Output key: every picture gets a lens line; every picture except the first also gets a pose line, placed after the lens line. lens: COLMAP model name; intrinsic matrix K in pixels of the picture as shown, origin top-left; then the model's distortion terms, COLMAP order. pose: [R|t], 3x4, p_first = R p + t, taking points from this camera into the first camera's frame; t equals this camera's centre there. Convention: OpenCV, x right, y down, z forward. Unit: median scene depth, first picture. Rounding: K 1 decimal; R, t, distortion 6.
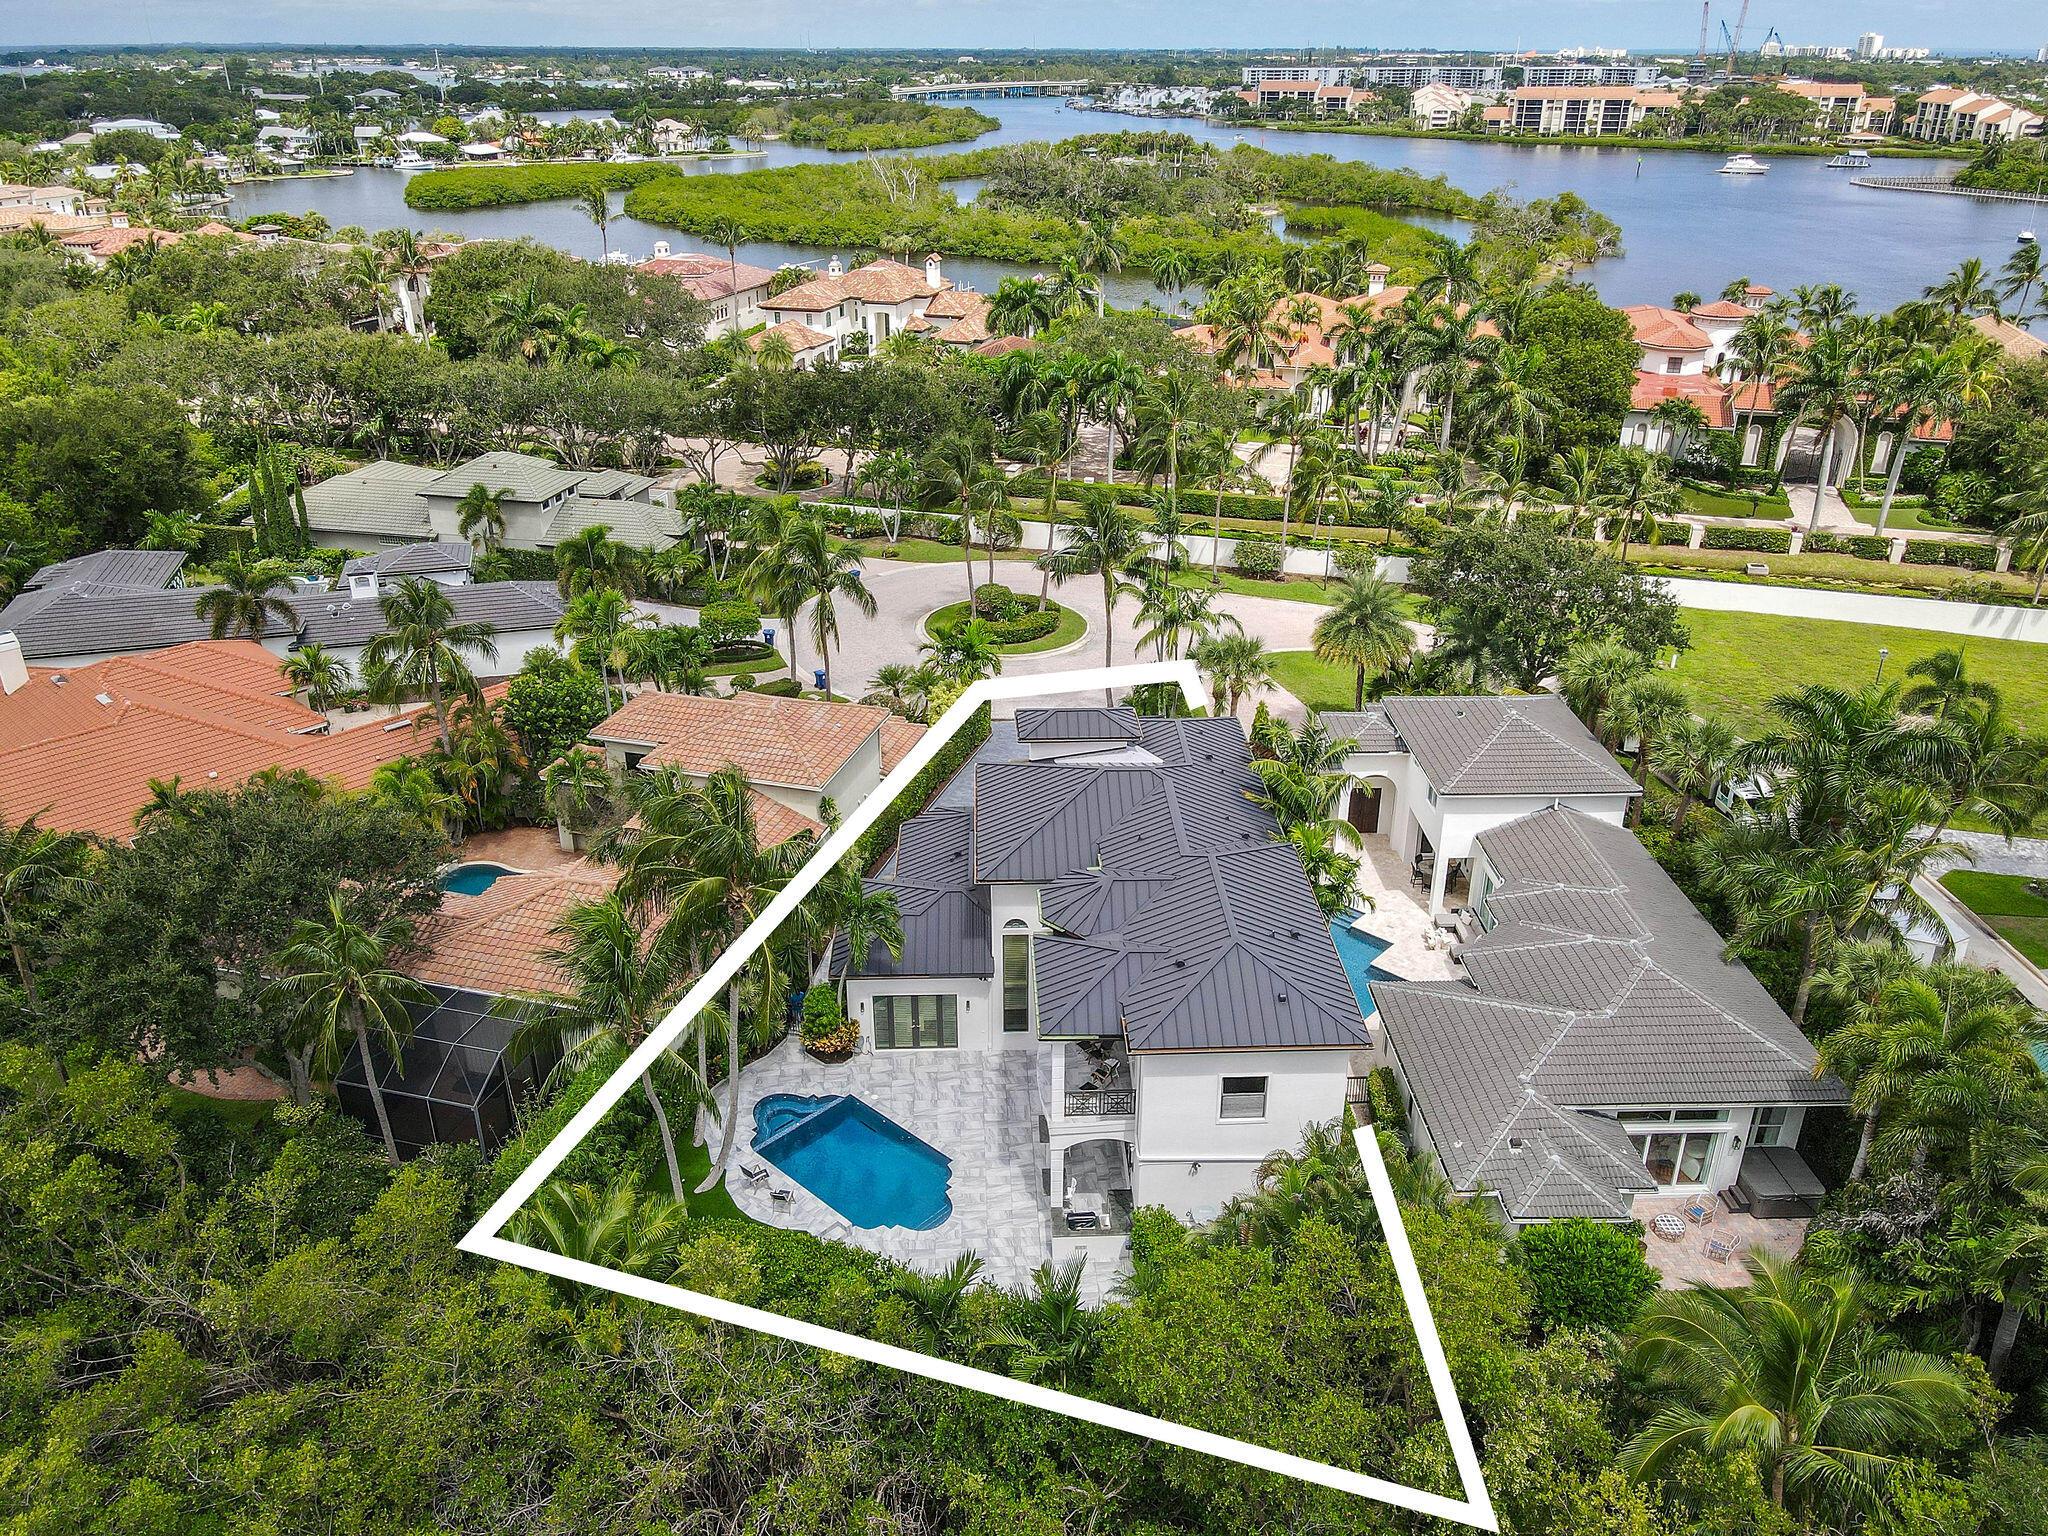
lens RADIAL K [[1505.1, 0, 1022.3], [0, 1505.1, 727.9], [0, 0, 1]] dist [0.013983, 0.000877]
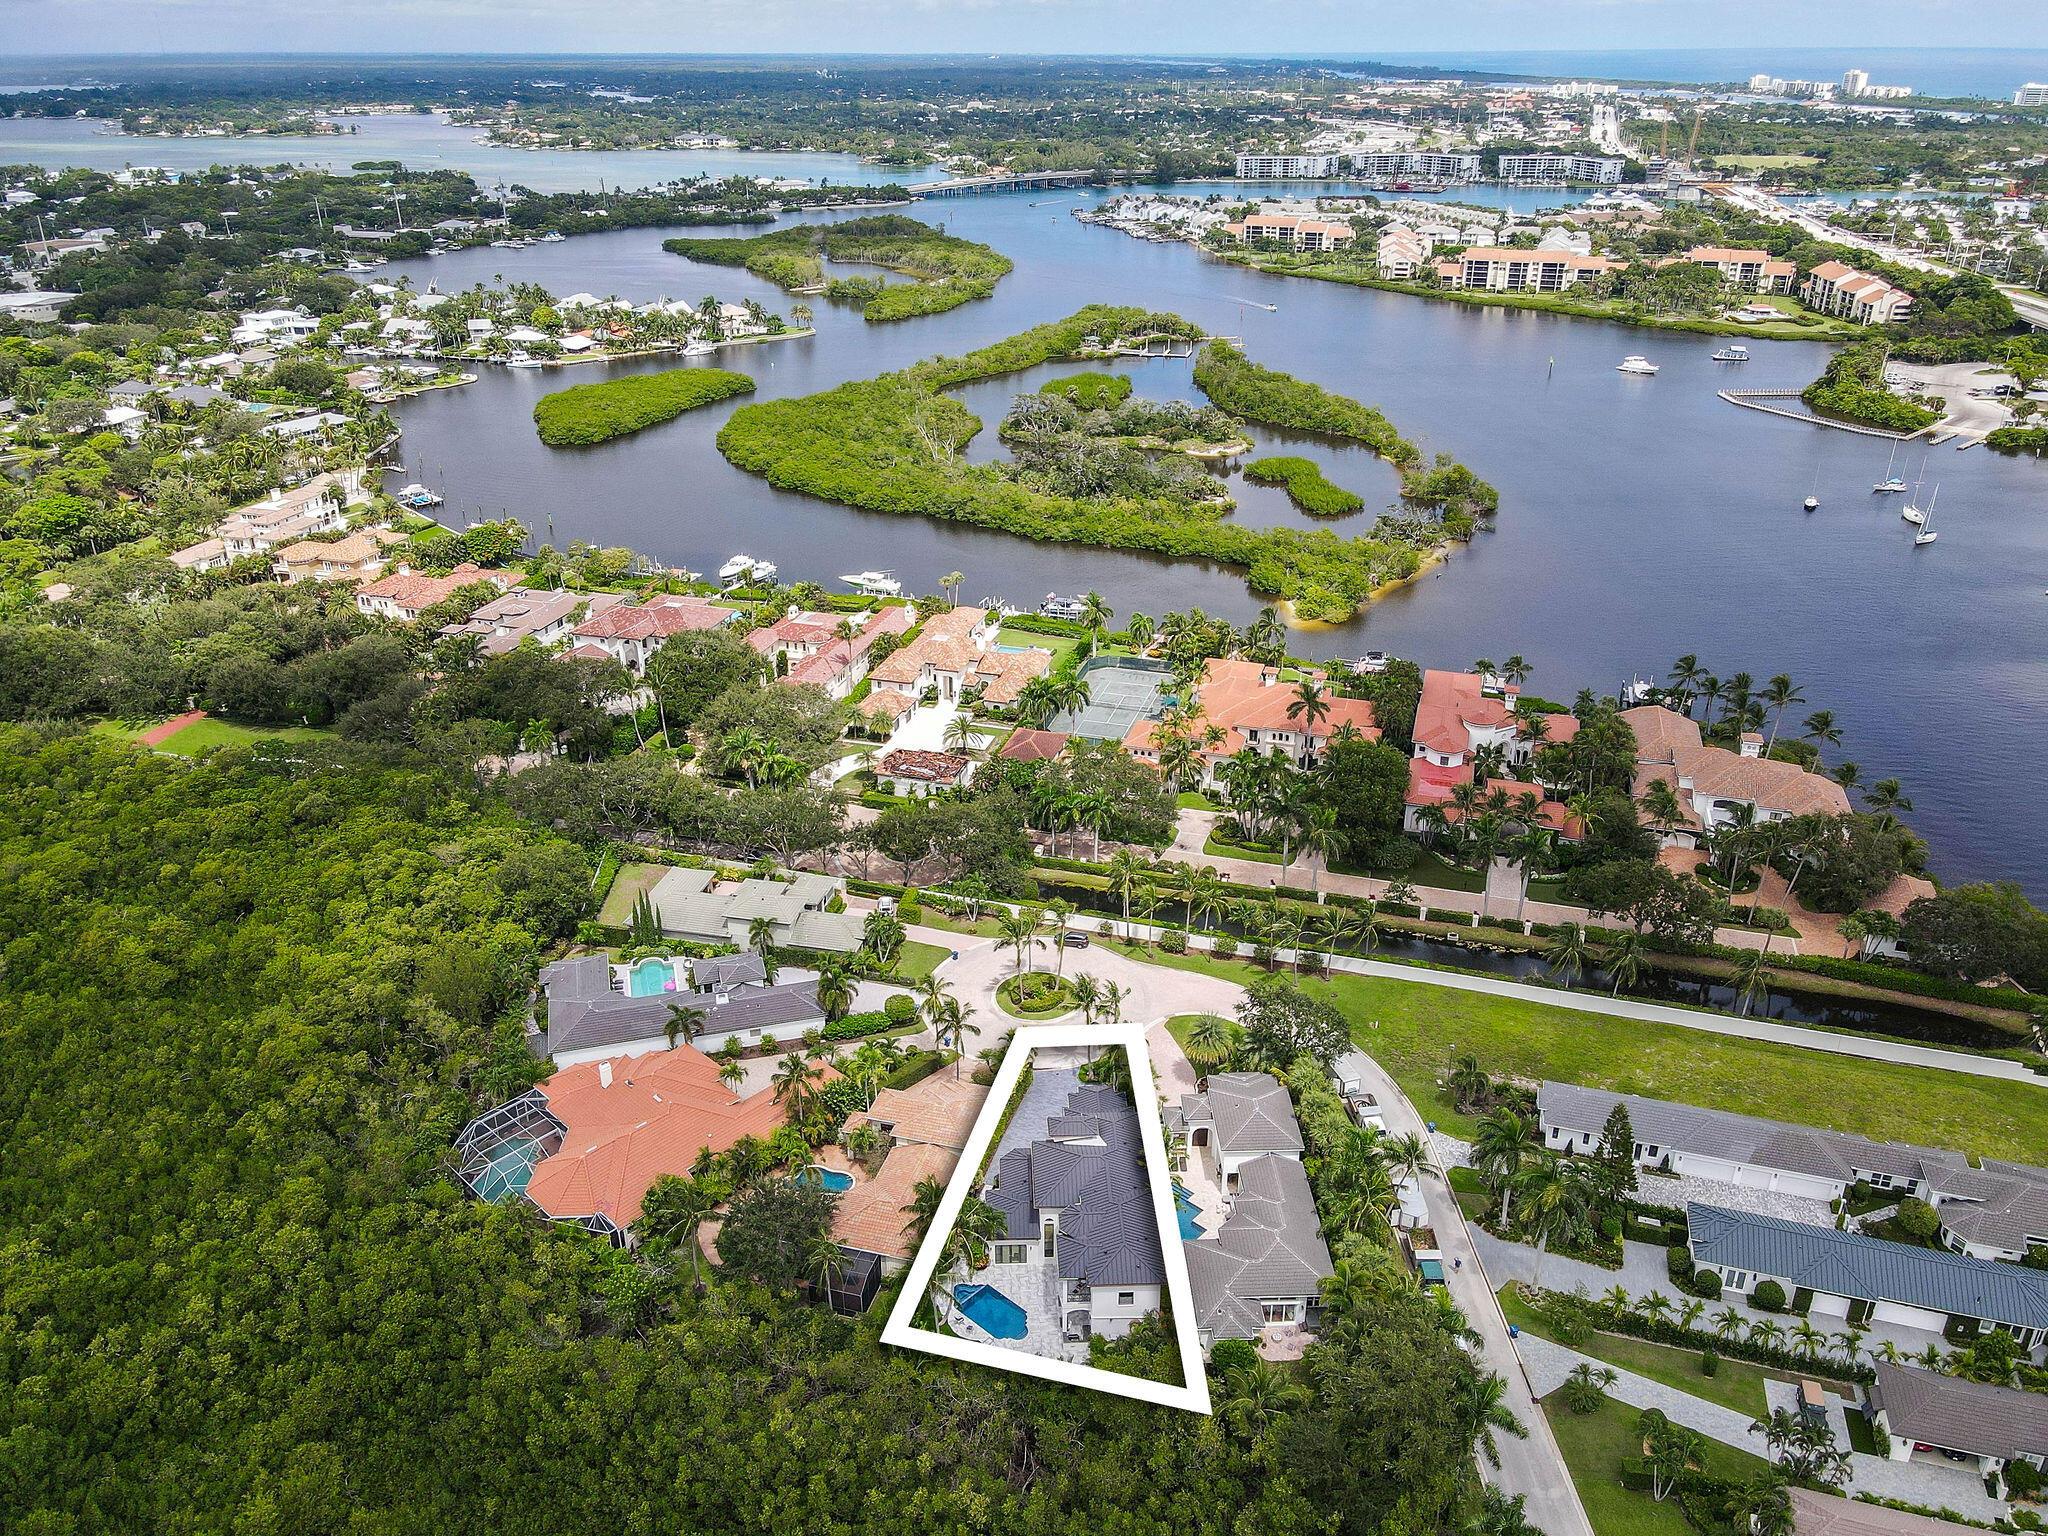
lens RADIAL K [[1491.3, 0, 1022.9], [0, 1491.3, 734.4], [0, 0, 1]] dist [0.012952, 0.006278]
pose [[0.999981, -0.003076, -0.005412, -0.028769], [0.003070, 0.999995, -0.001061, -0.621847], [0.005415, 0.001044, 0.999985, -1.408937]]
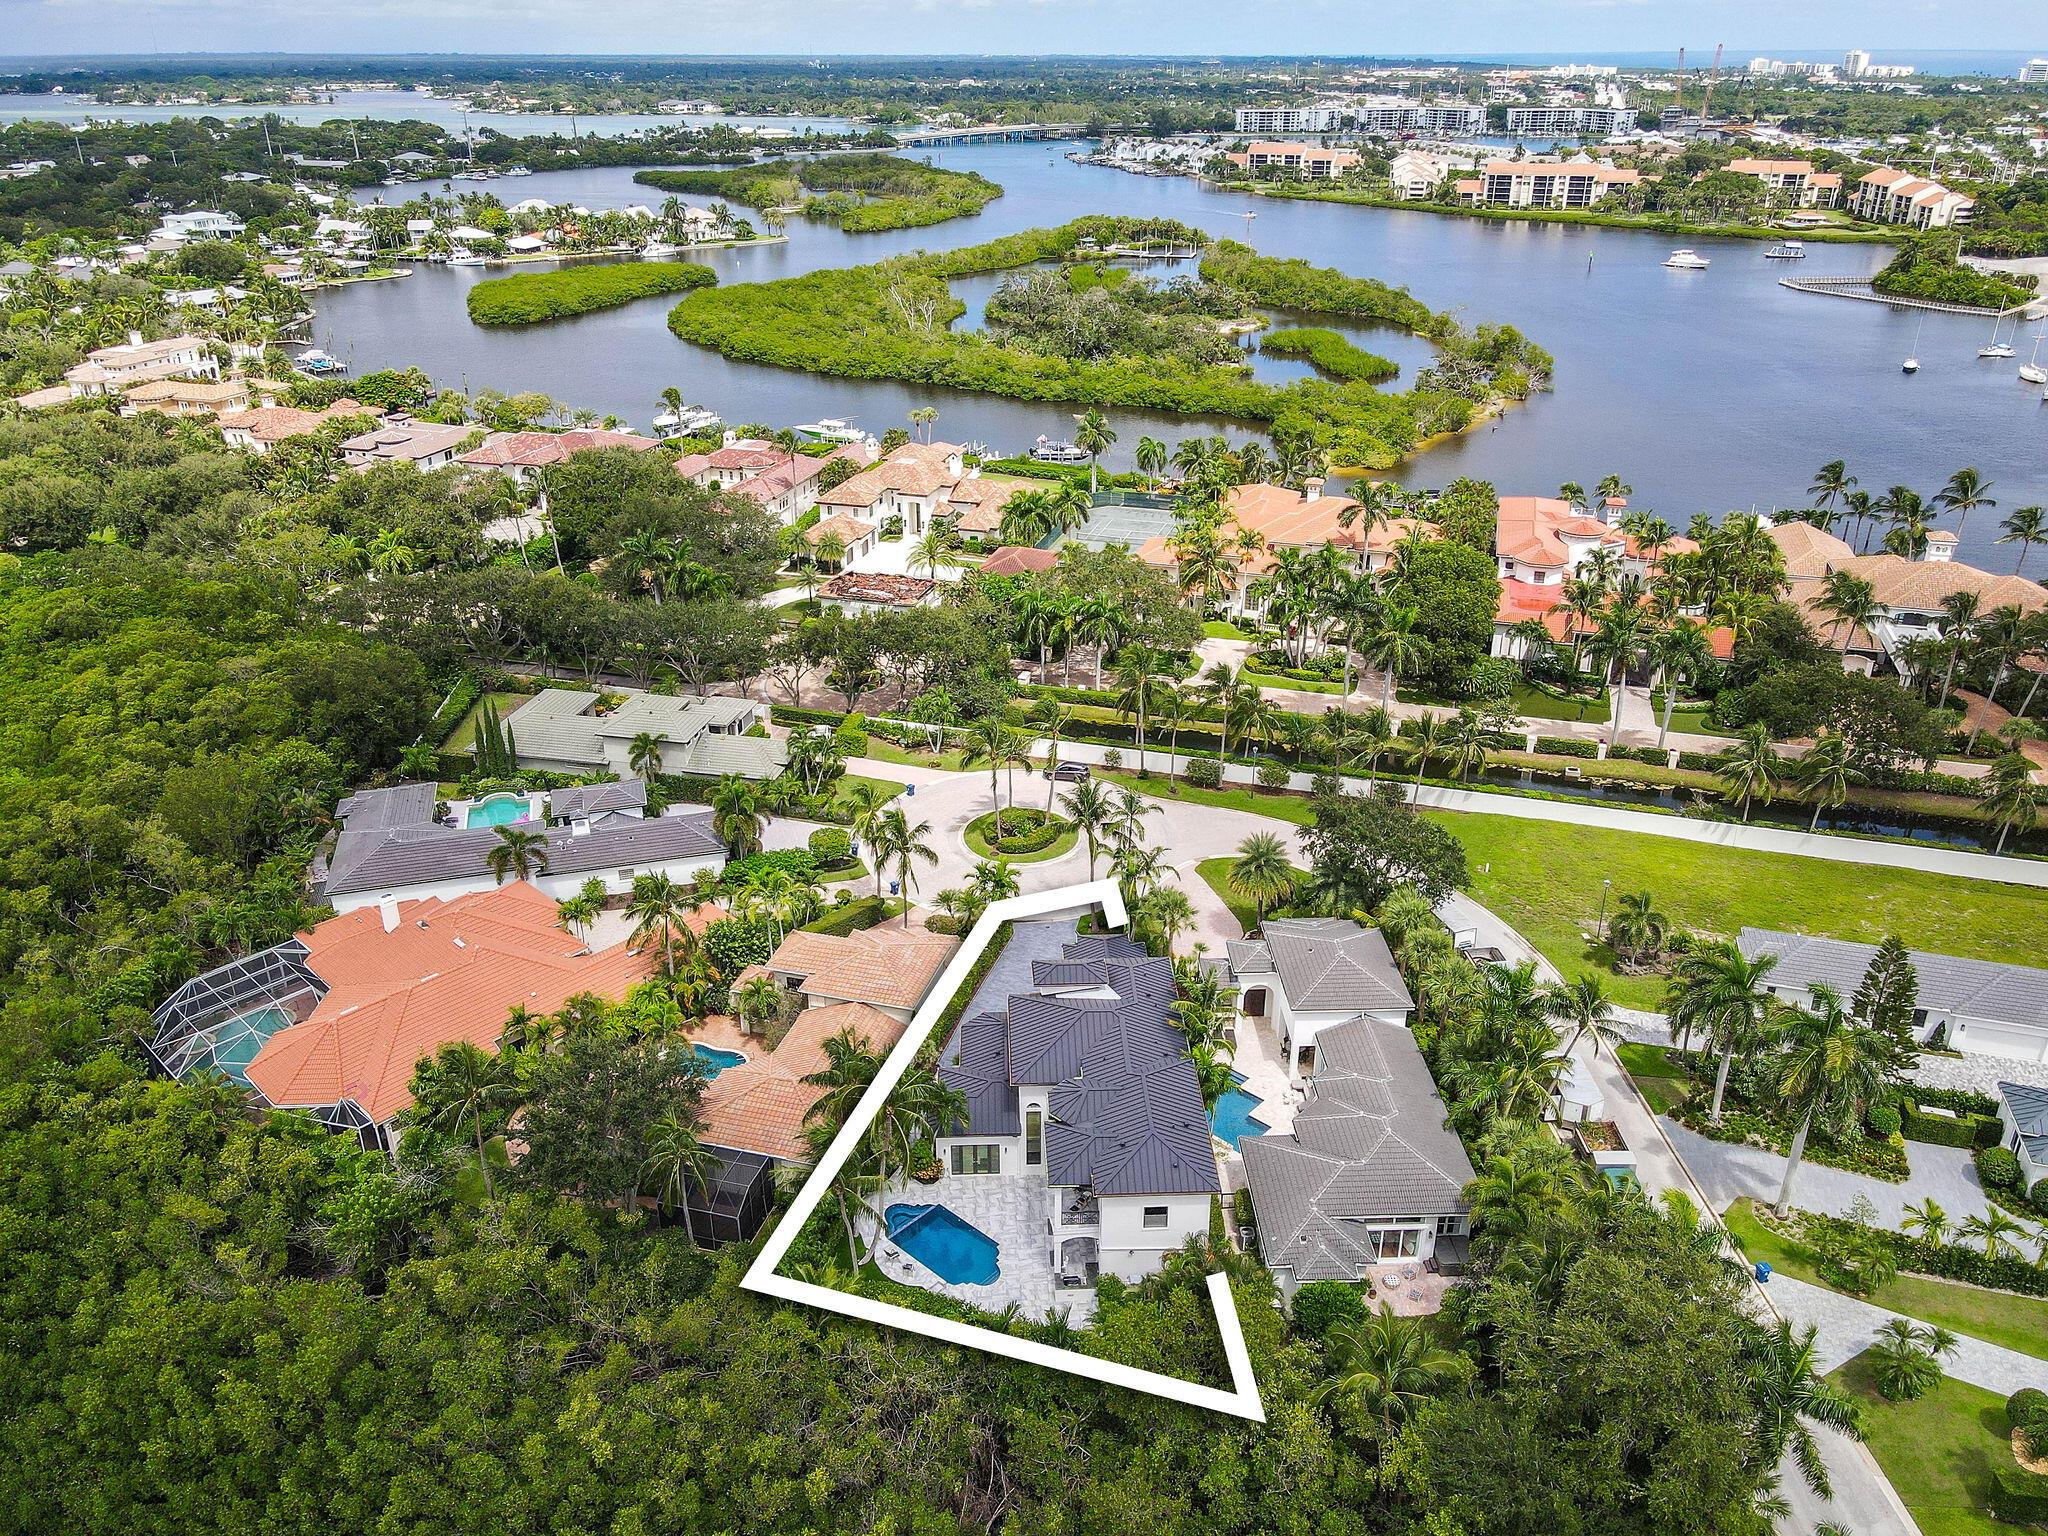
lens RADIAL K [[1491.3, 0, 1022.9], [0, 1491.3, 734.4], [0, 0, 1]] dist [0.012952, 0.006278]
pose [[0.999991, -0.004004, -0.001341, -0.010716], [0.004006, 0.999991, 0.001639, -0.256600], [0.001334, -0.001644, 0.999998, -0.616653]]
